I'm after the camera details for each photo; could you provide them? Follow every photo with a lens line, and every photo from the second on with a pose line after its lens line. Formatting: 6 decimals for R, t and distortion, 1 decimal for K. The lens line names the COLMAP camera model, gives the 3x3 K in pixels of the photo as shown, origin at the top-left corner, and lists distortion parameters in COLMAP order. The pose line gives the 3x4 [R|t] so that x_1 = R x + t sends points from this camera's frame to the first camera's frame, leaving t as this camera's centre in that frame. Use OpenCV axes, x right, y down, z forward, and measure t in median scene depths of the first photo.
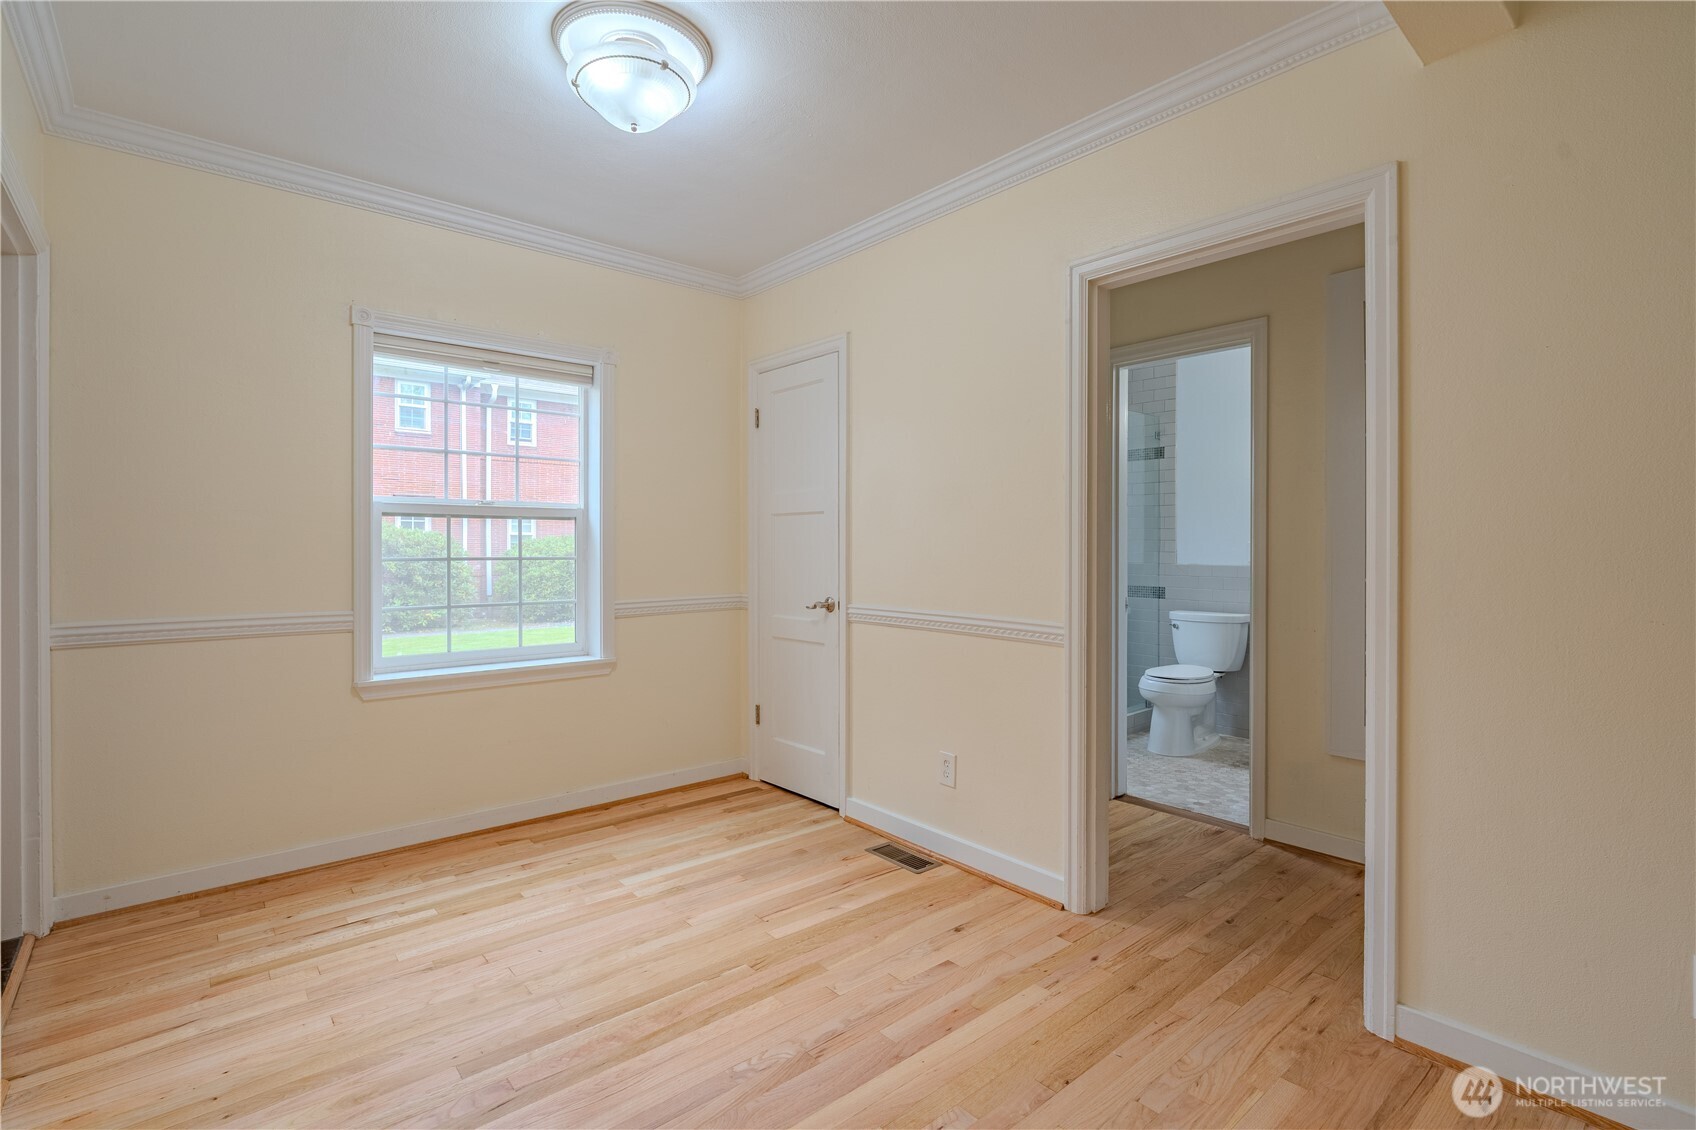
lens RADIAL K [[789.2, 0, 855.3], [0, 789.2, 531.4], [0, 0, 1]] dist [-0.001910, -0.000119]
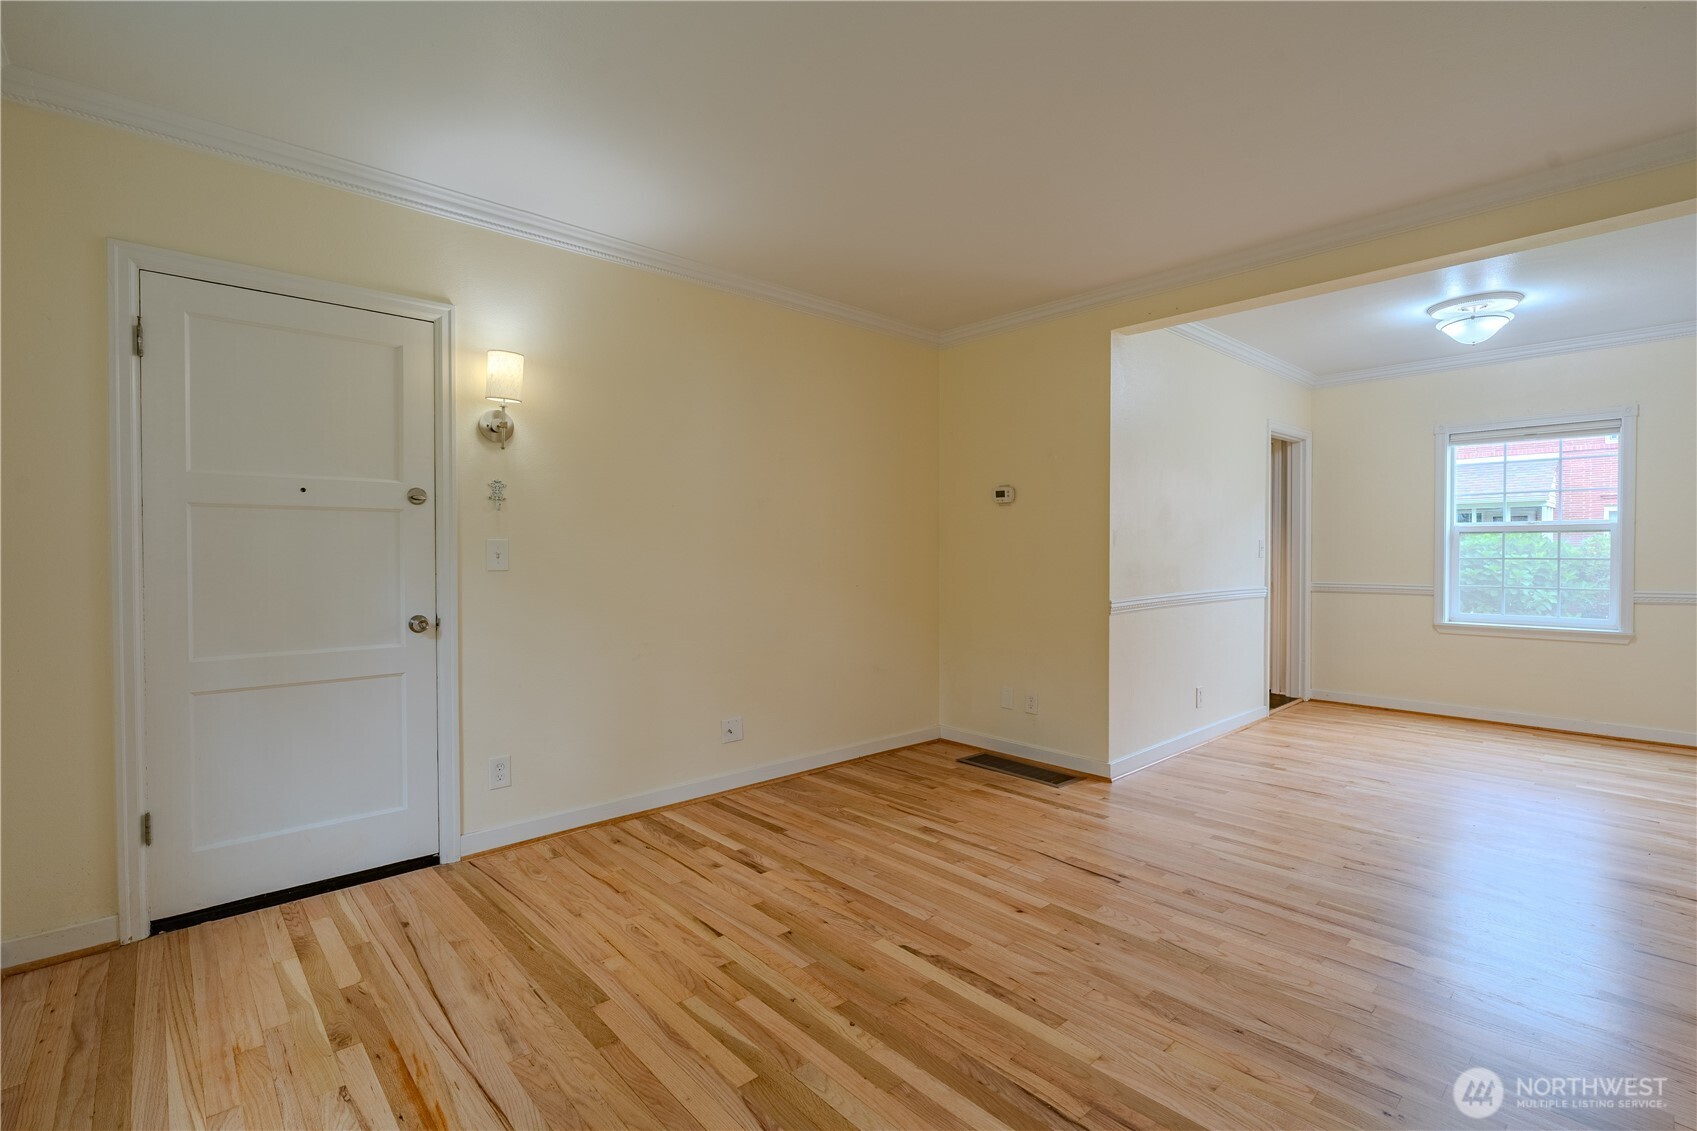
lens RADIAL K [[766.1, 0, 876.7], [0, 766.1, 569.0], [0, 0, 1]] dist [-0.000645, 0.000015]
pose [[0.051130, 0.019305, -0.998505, 1.072801], [0.022780, 0.999530, 0.020491, -0.005432], [0.998432, -0.023794, 0.050666, -0.405678]]
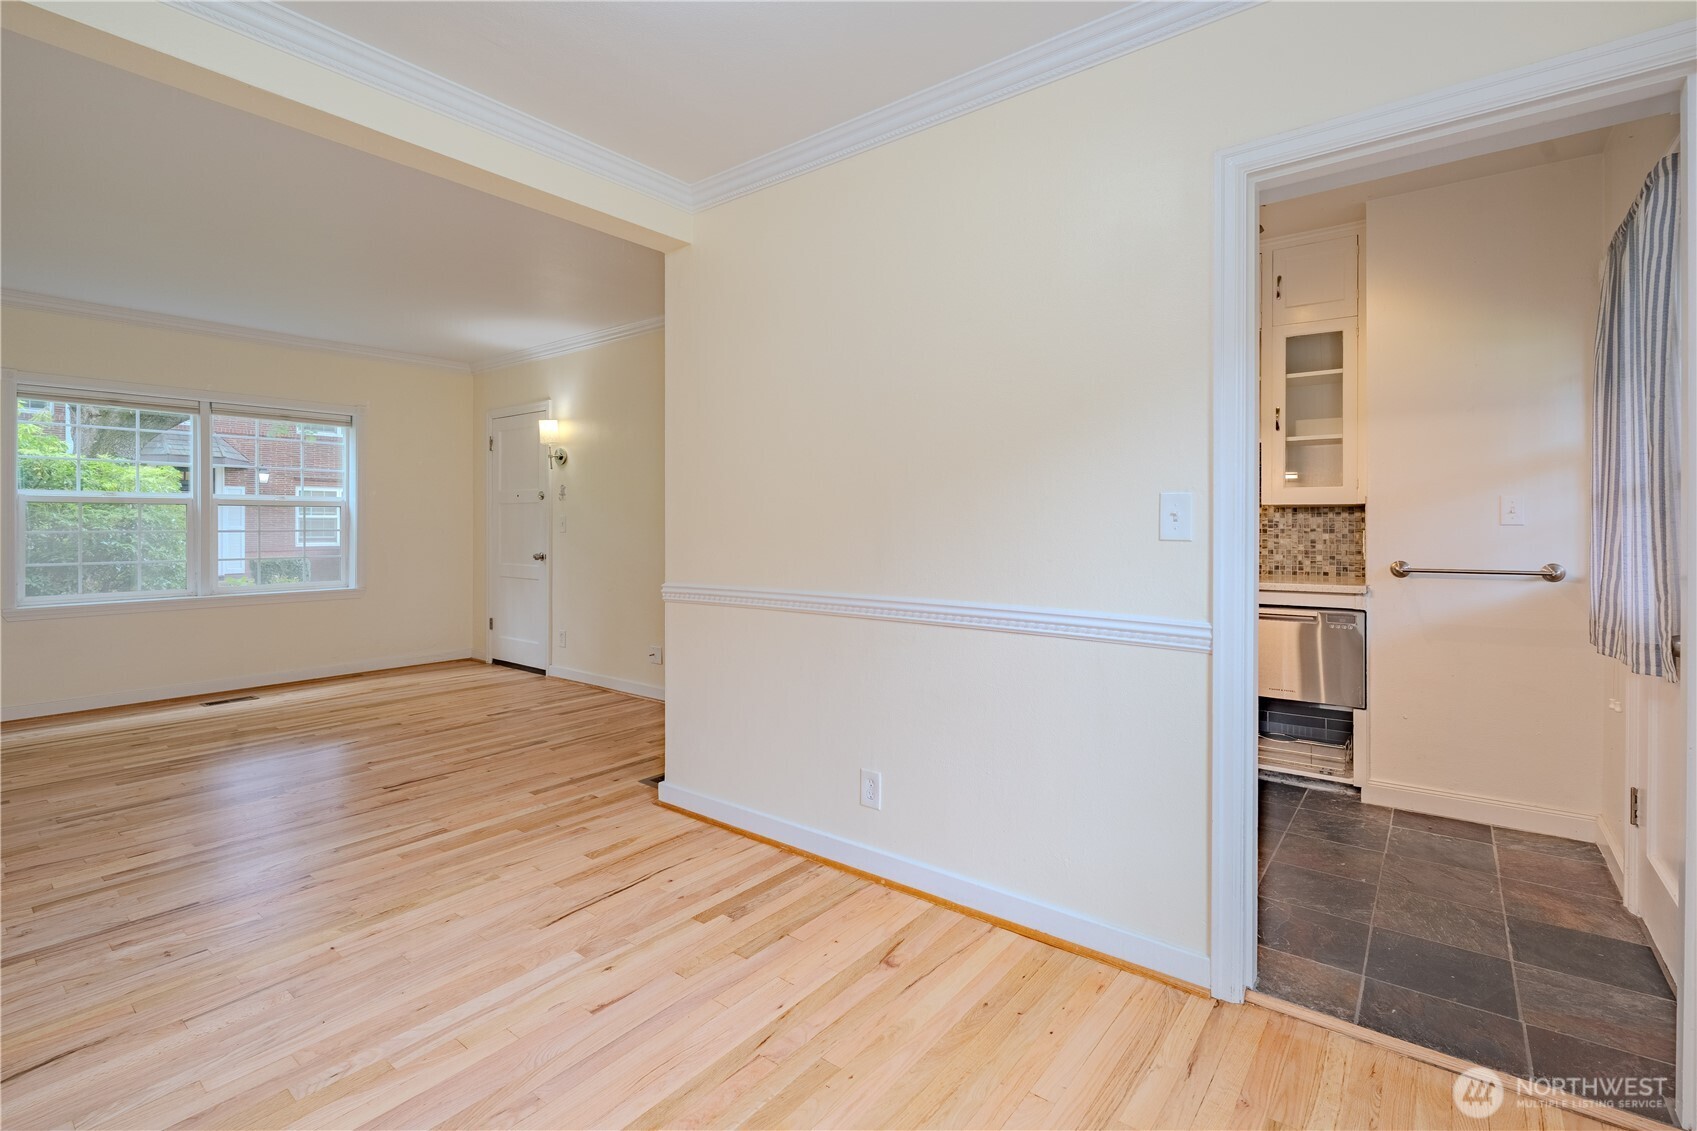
lens RADIAL K [[770.9, 0, 848.4], [0, 770.9, 524.0], [0, 0, 1]] dist [-0.001219, -0.000290]
pose [[-0.979938, 0.000252, -0.199305, -0.188646], [0.004285, 0.999795, -0.019803, 0.020122], [0.199259, -0.020260, -0.979737, 1.103474]]
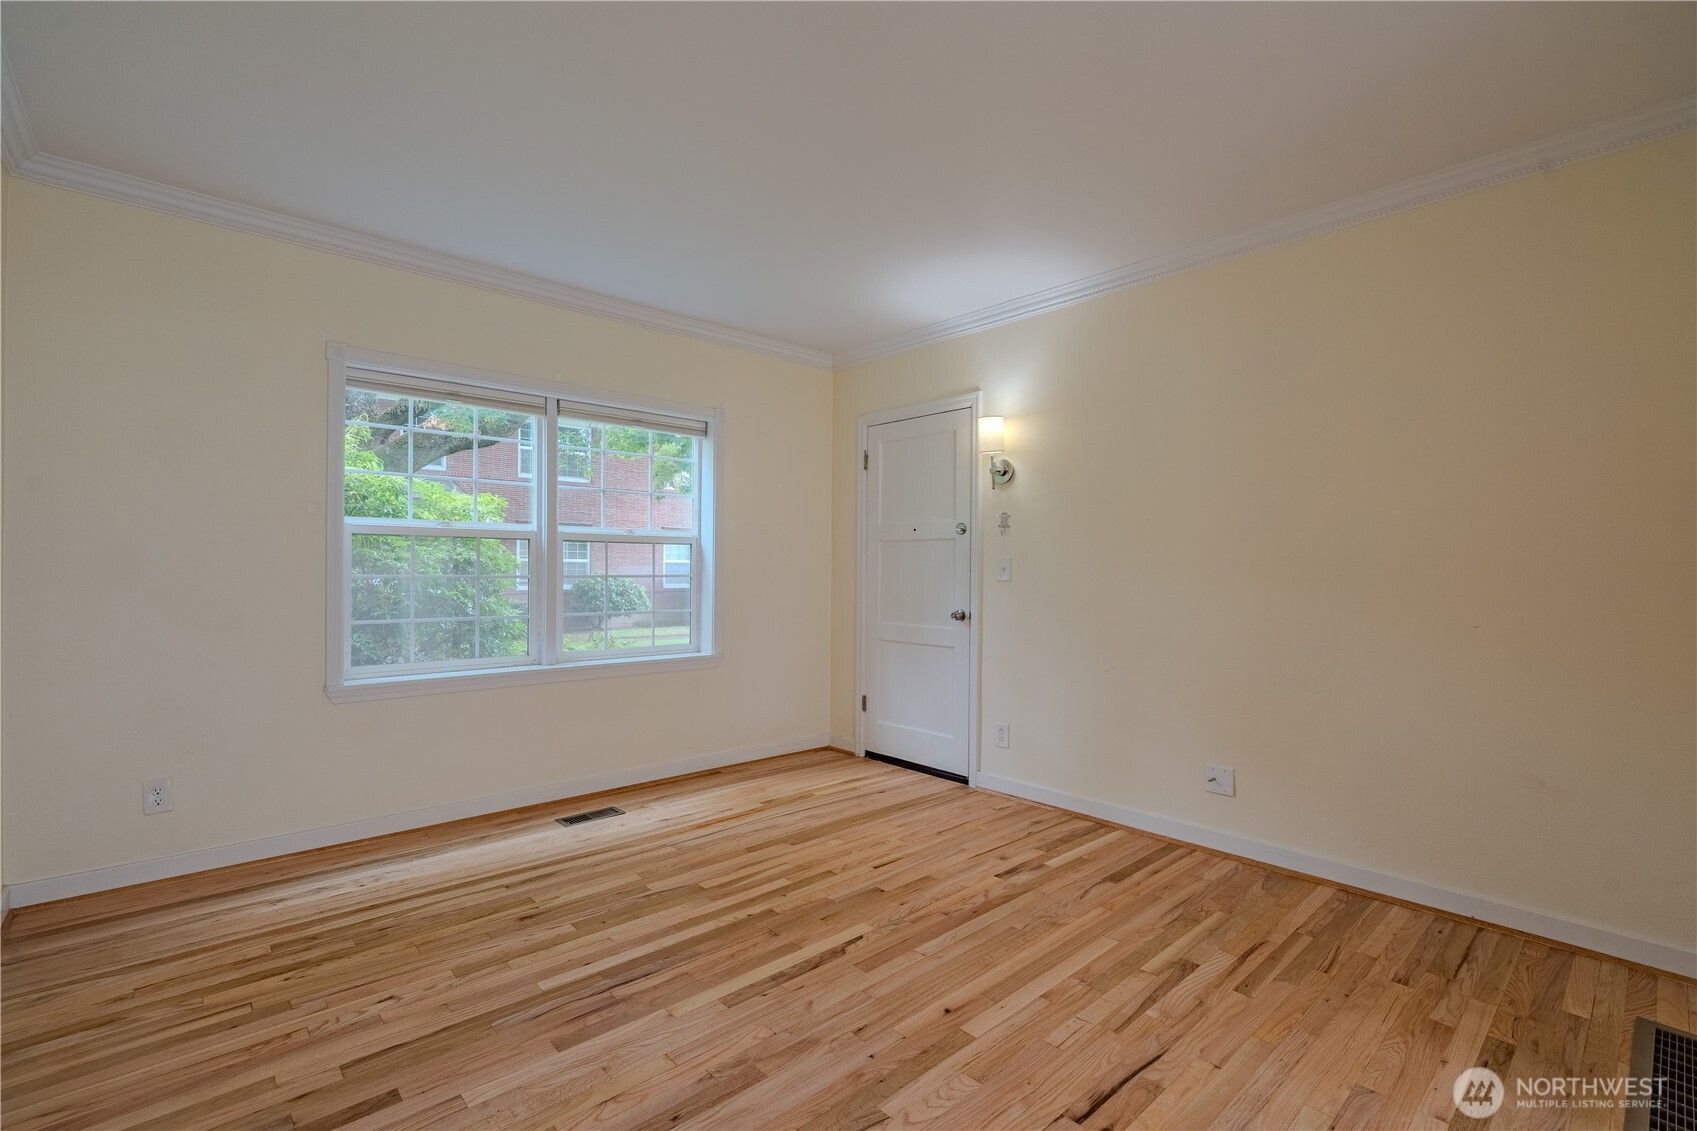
lens RADIAL K [[766.0, 0, 841.9], [0, 766.0, 570.1], [0, 0, 1]] dist [-0.001838, 0.000315]
pose [[-0.999580, -0.005768, -0.028407, 0.412239], [-0.005247, 0.999817, -0.018391, 0.006582], [0.028507, -0.018234, -0.999427, 0.420116]]
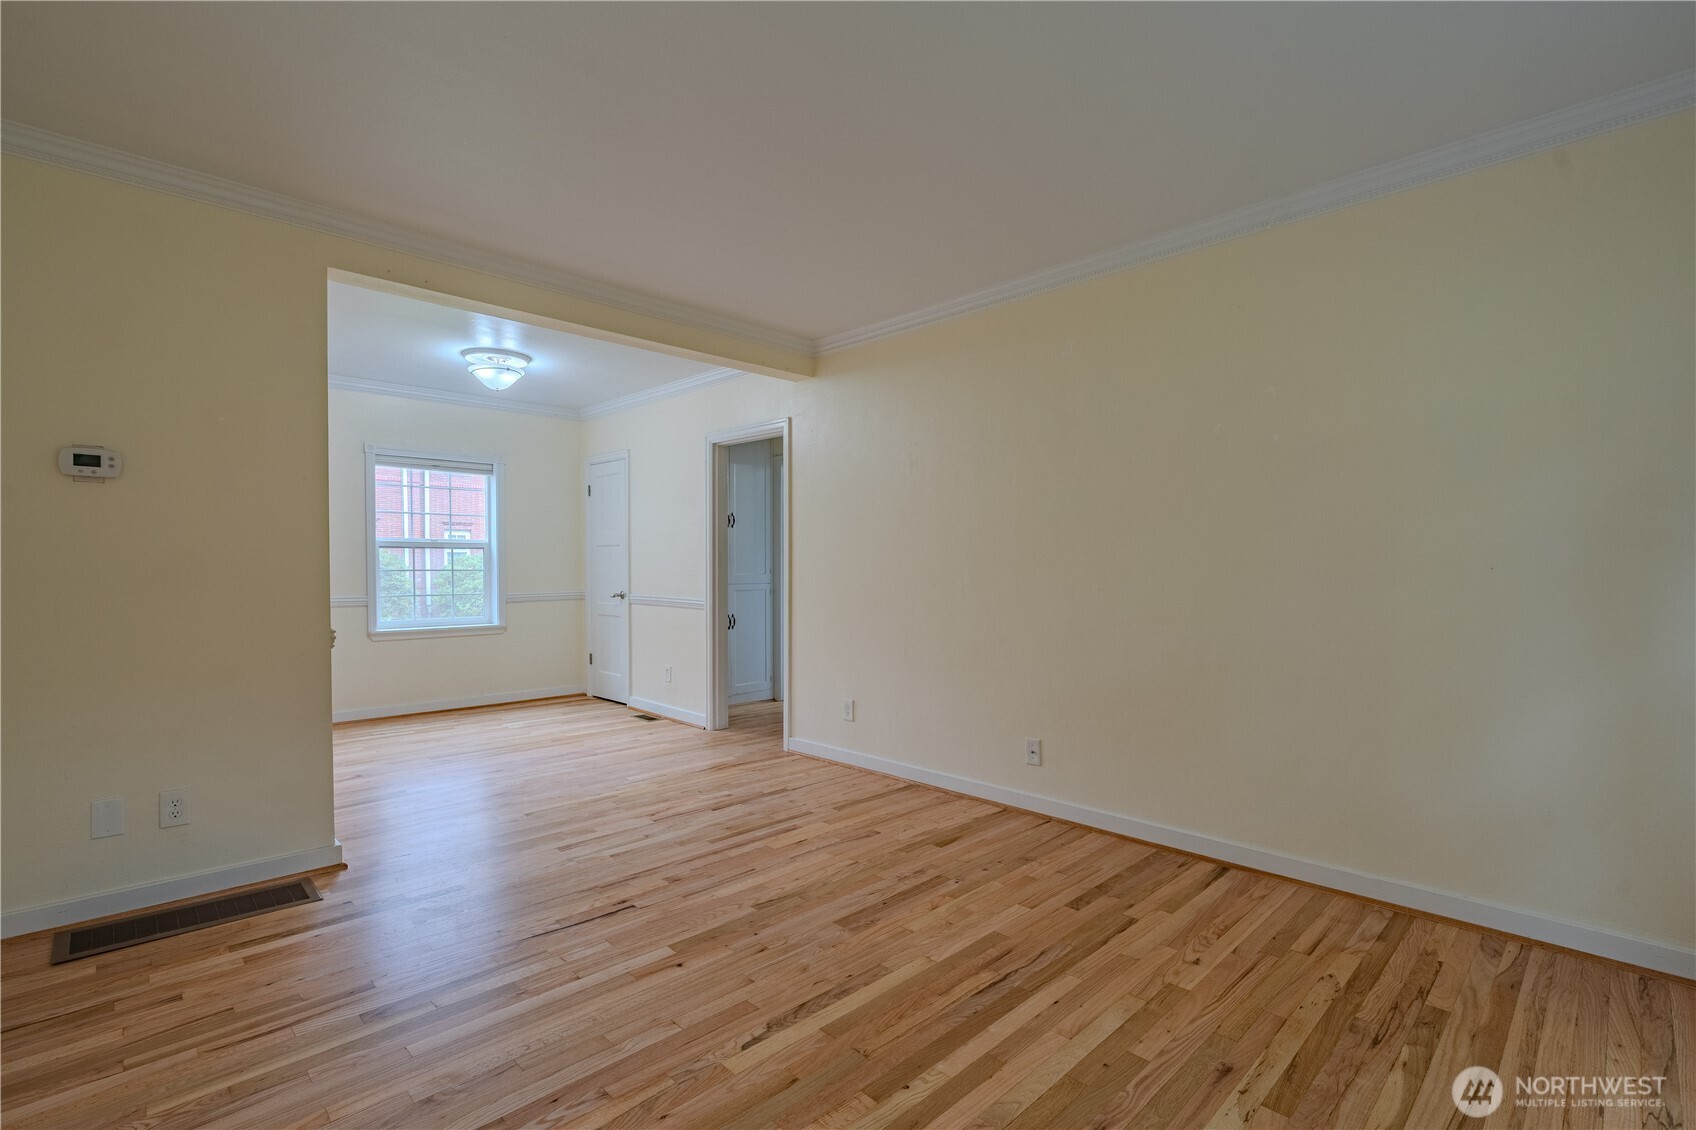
lens RADIAL K [[766.4, 0, 817.9], [0, 766.4, 567.5], [0, 0, 1]] dist [-0.003238, -0.000211]
pose [[0.999200, -0.000049, 0.039998, 0.402125], [-0.000916, 0.999709, 0.024112, -0.017870], [-0.039988, -0.024130, 0.998909, -0.927398]]
